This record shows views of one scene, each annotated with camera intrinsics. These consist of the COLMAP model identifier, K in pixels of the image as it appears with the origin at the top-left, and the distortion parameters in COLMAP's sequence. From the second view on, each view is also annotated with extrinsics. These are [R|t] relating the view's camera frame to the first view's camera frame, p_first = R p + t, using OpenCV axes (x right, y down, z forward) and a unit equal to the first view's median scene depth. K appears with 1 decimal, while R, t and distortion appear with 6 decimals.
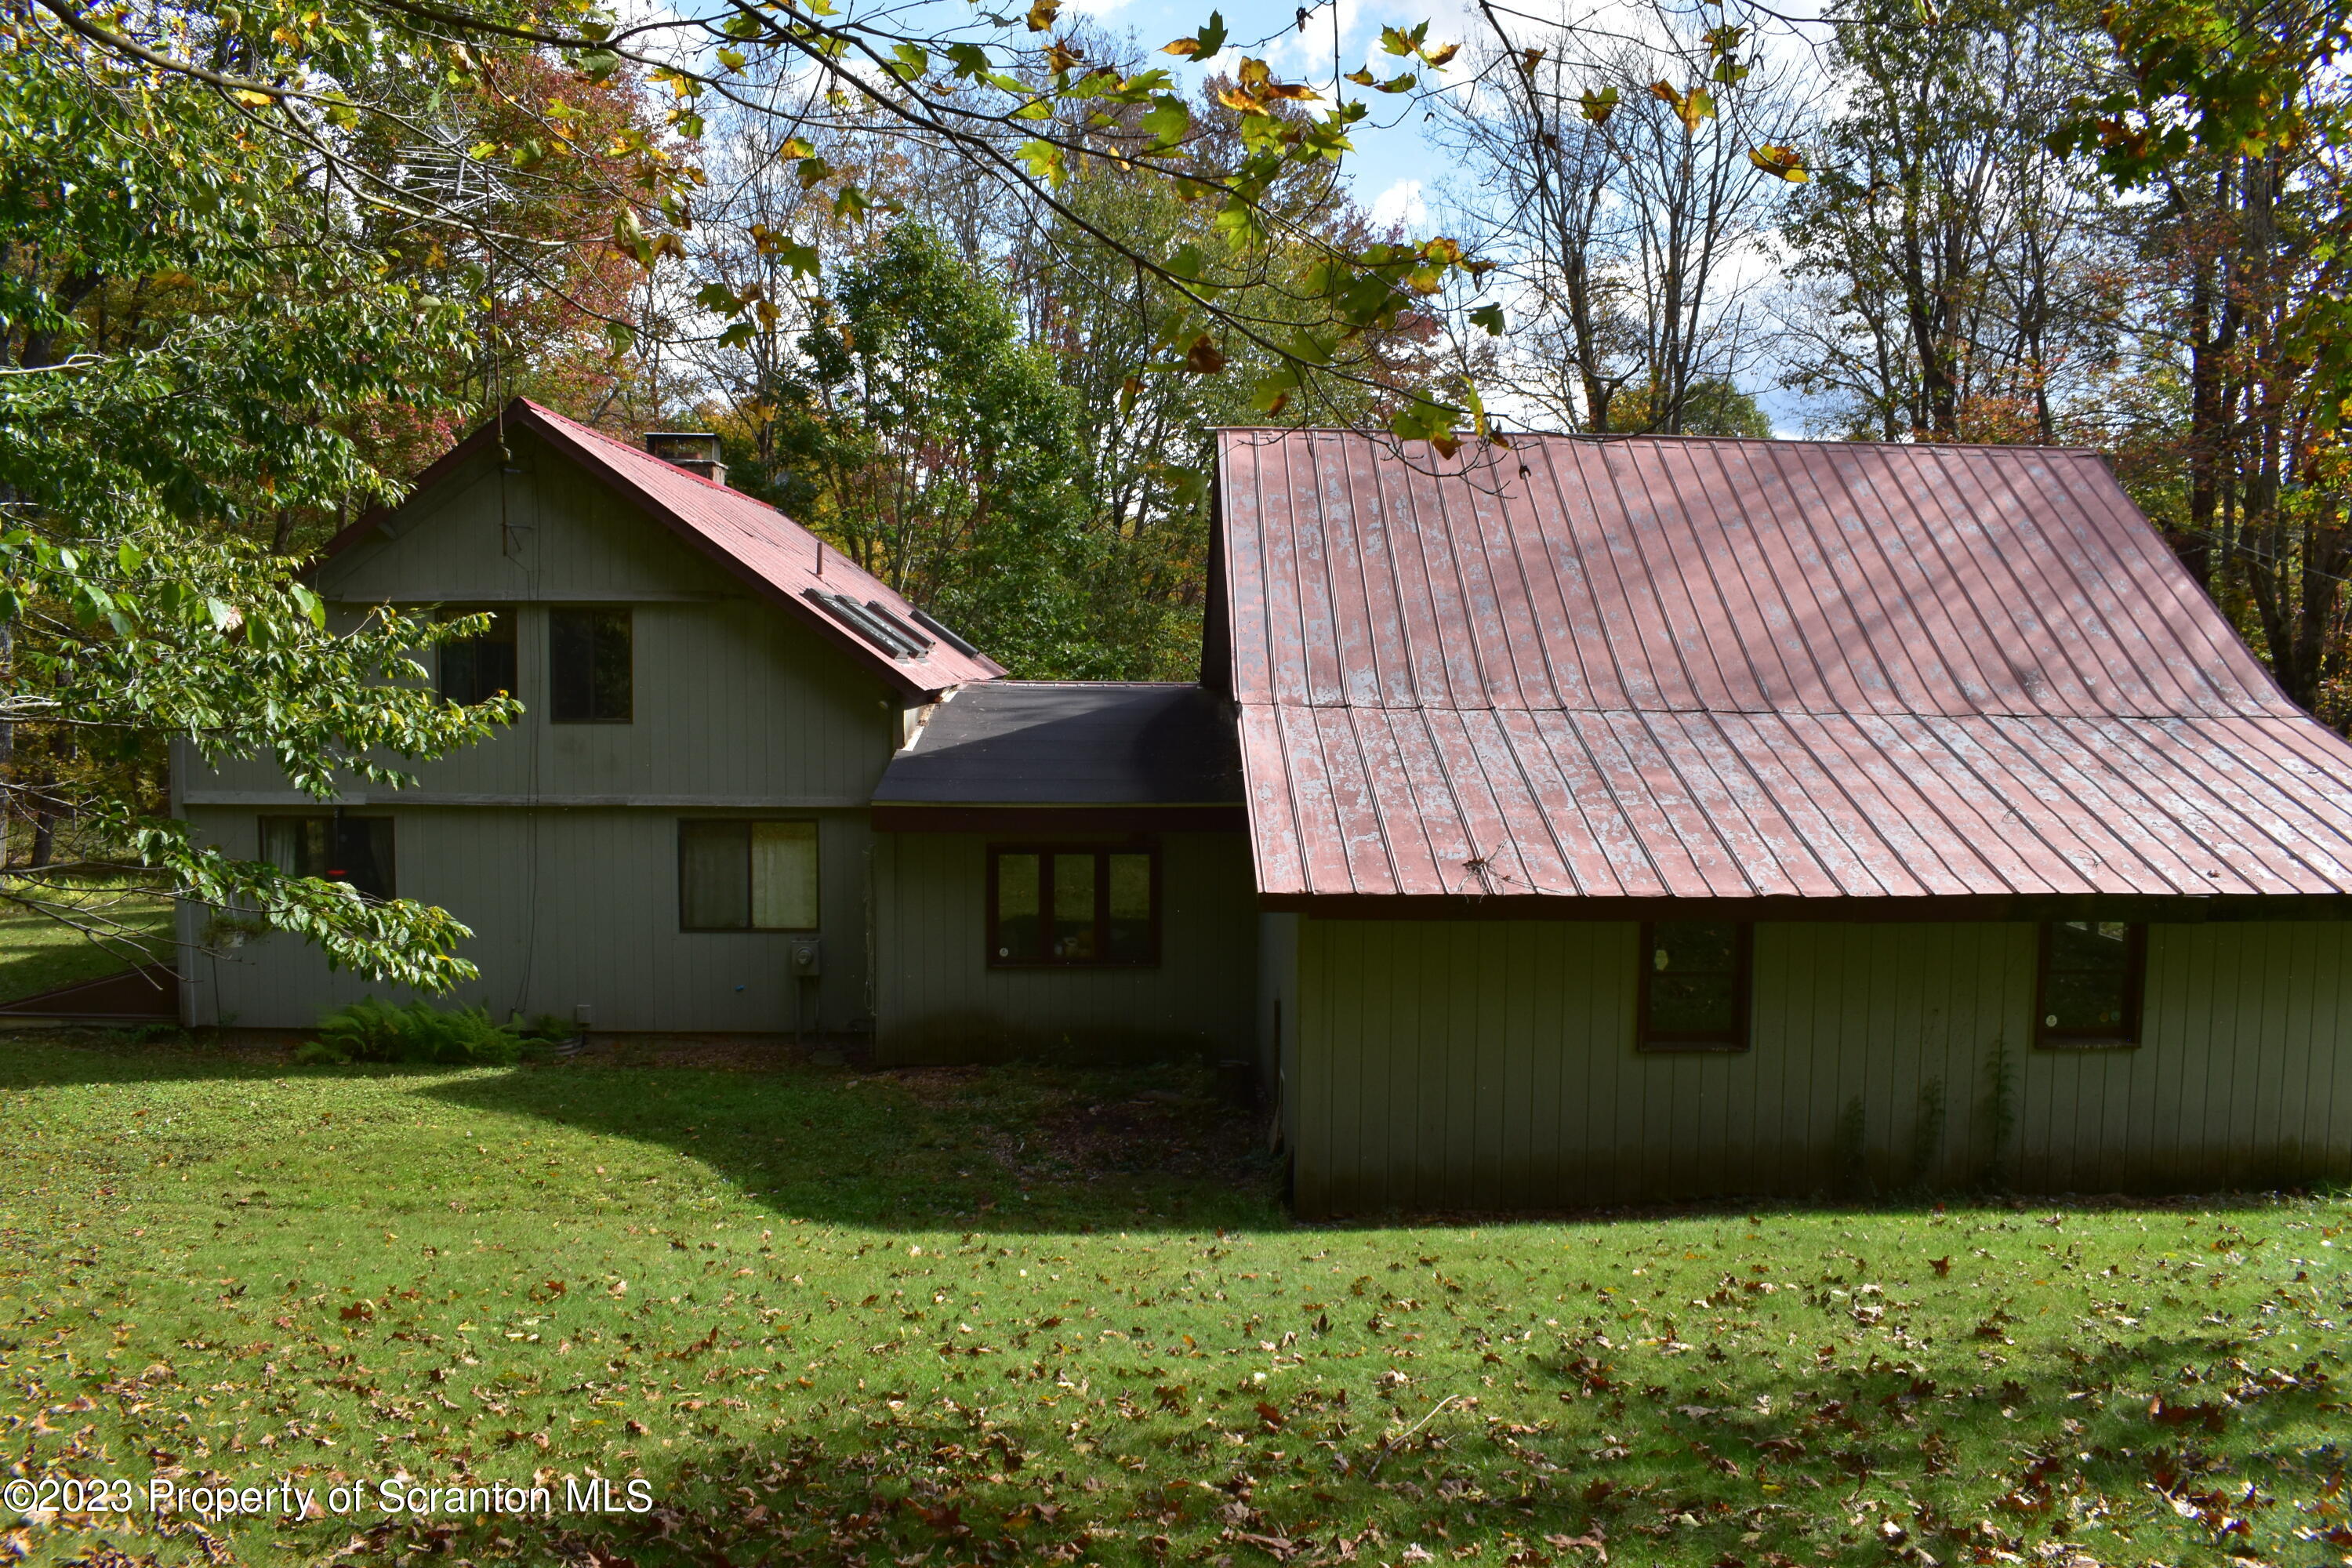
lens RADIAL K [[1843.7, 0, 1177.5], [0, 1843.7, 788.6], [0, 0, 1]] dist [-0.083788, 0.008644]
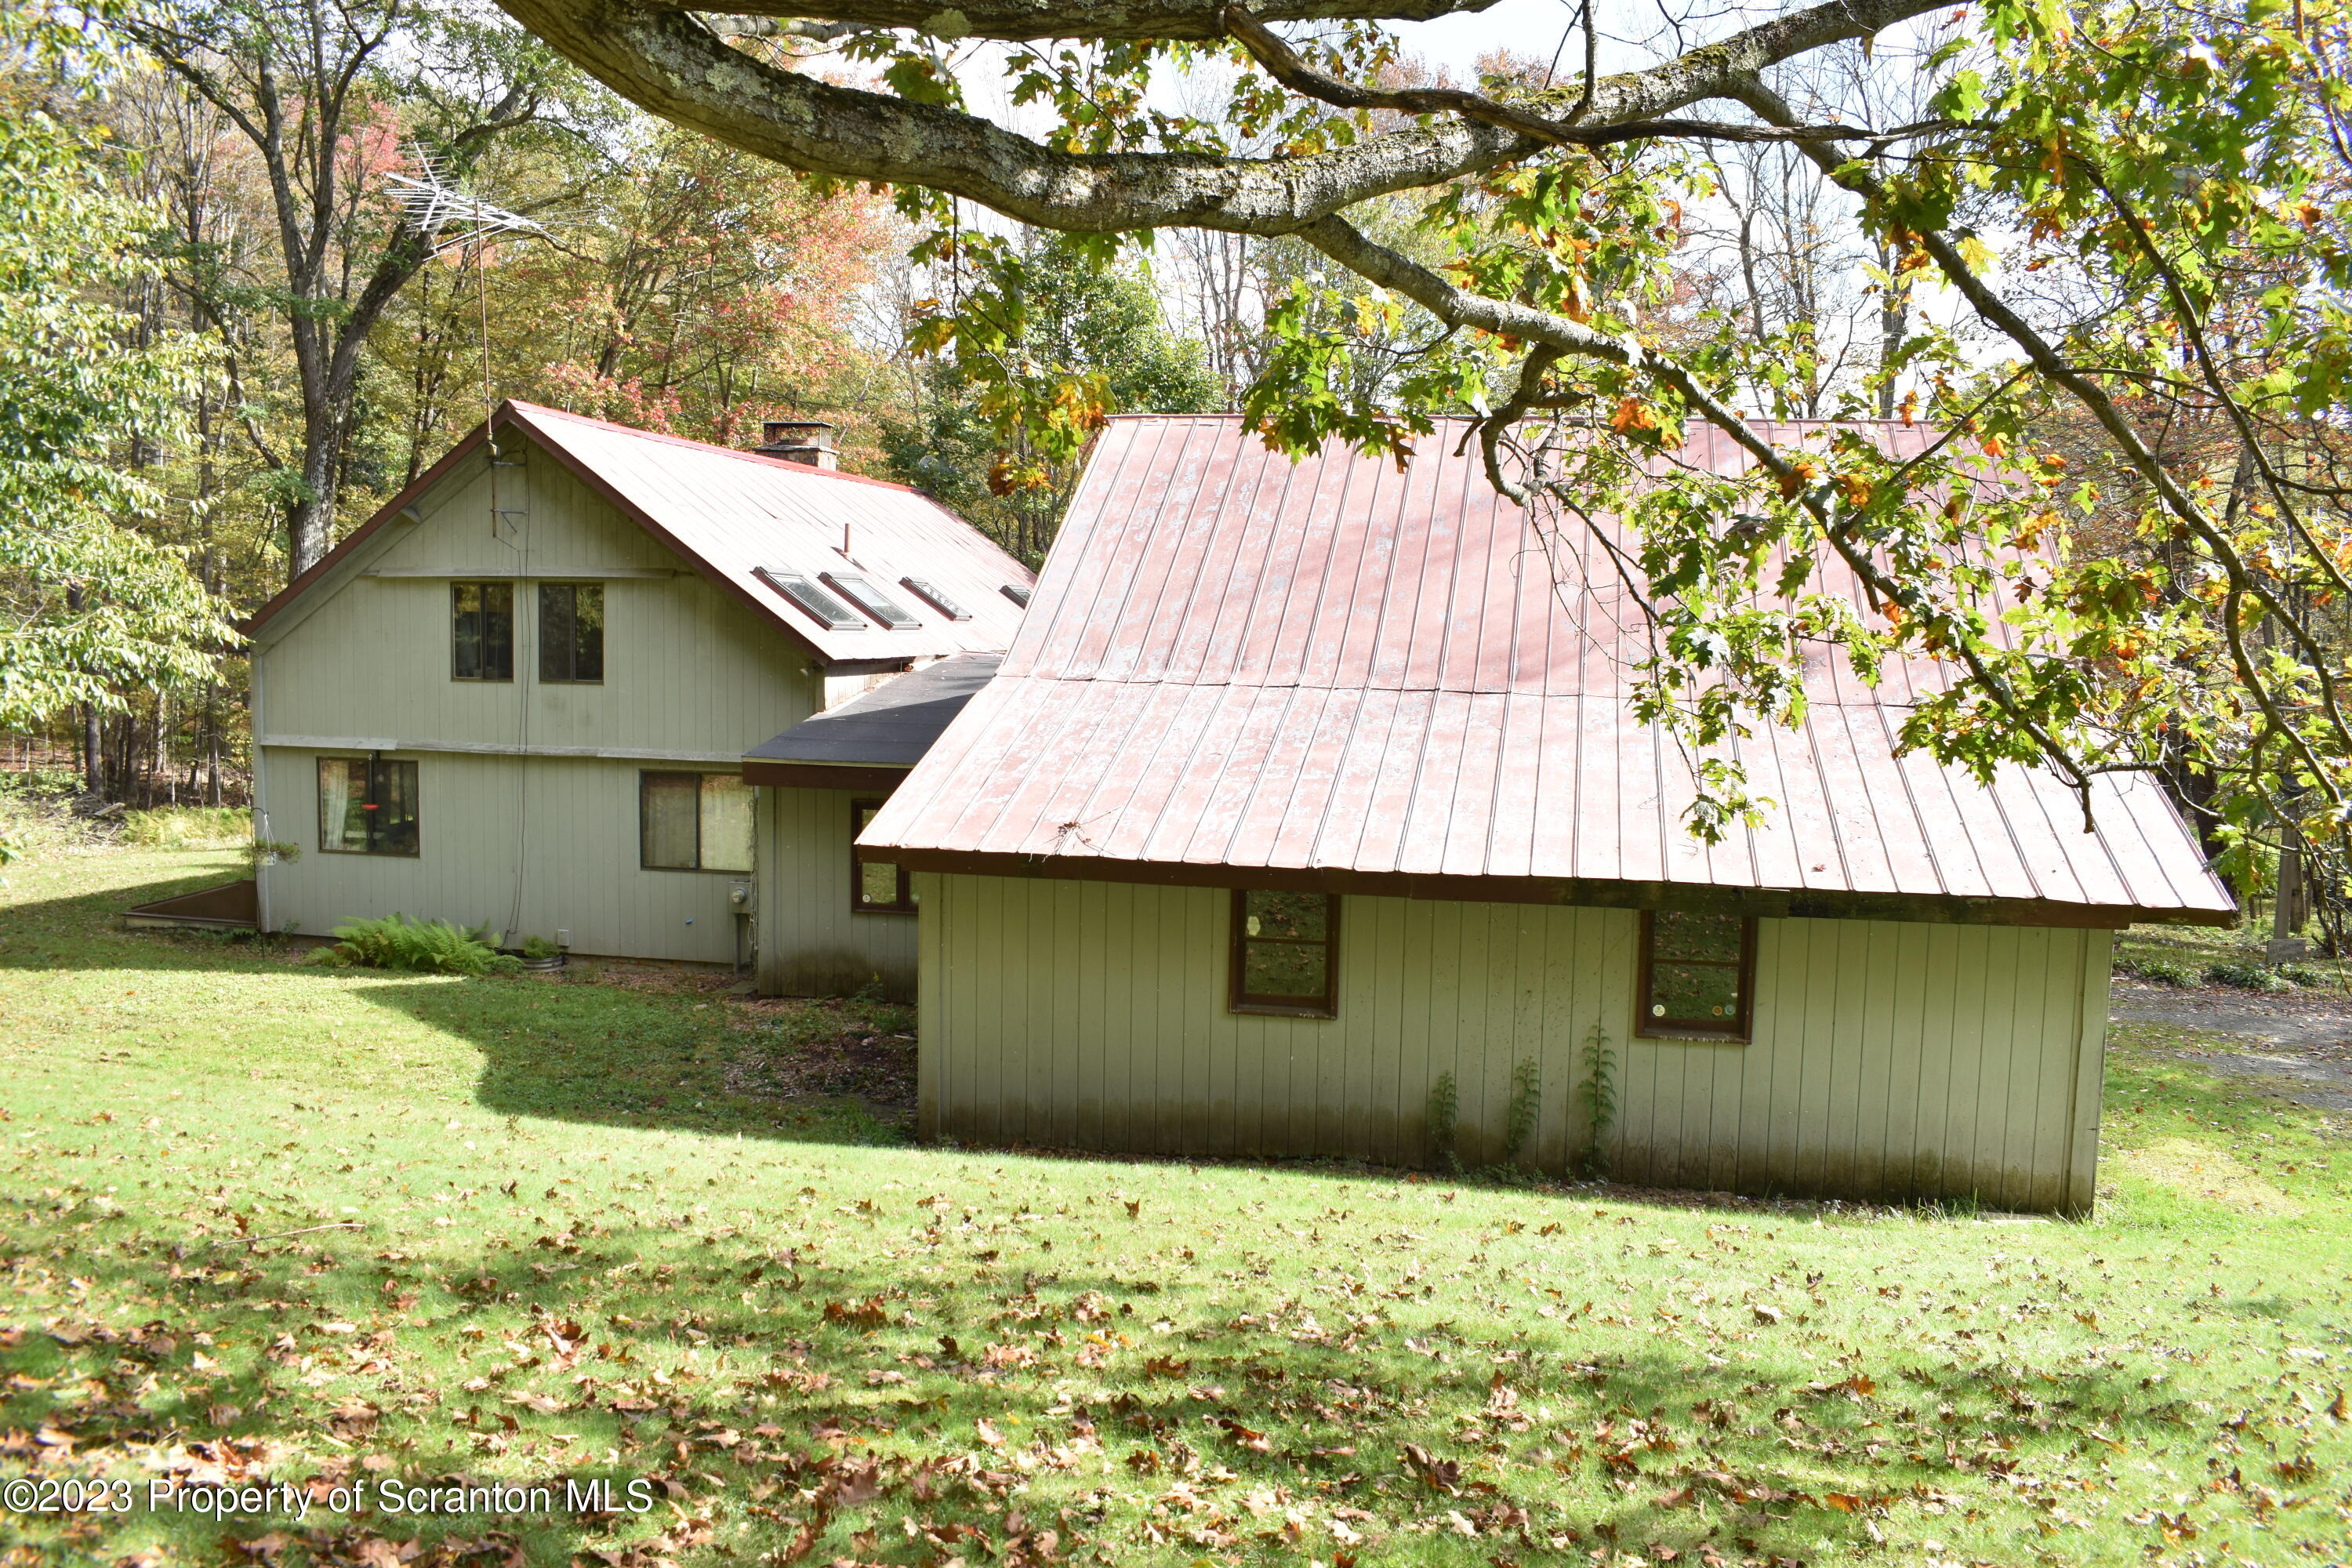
lens RADIAL K [[1843.7, 0, 1177.9], [0, 1843.7, 767.7], [0, 0, 1]] dist [-0.083788, 0.008644]
pose [[0.970336, 0.029613, -0.239940, 0.338045], [-0.029263, 0.999559, 0.005021, -0.000103], [0.239983, 0.002149, 0.970775, -0.019280]]
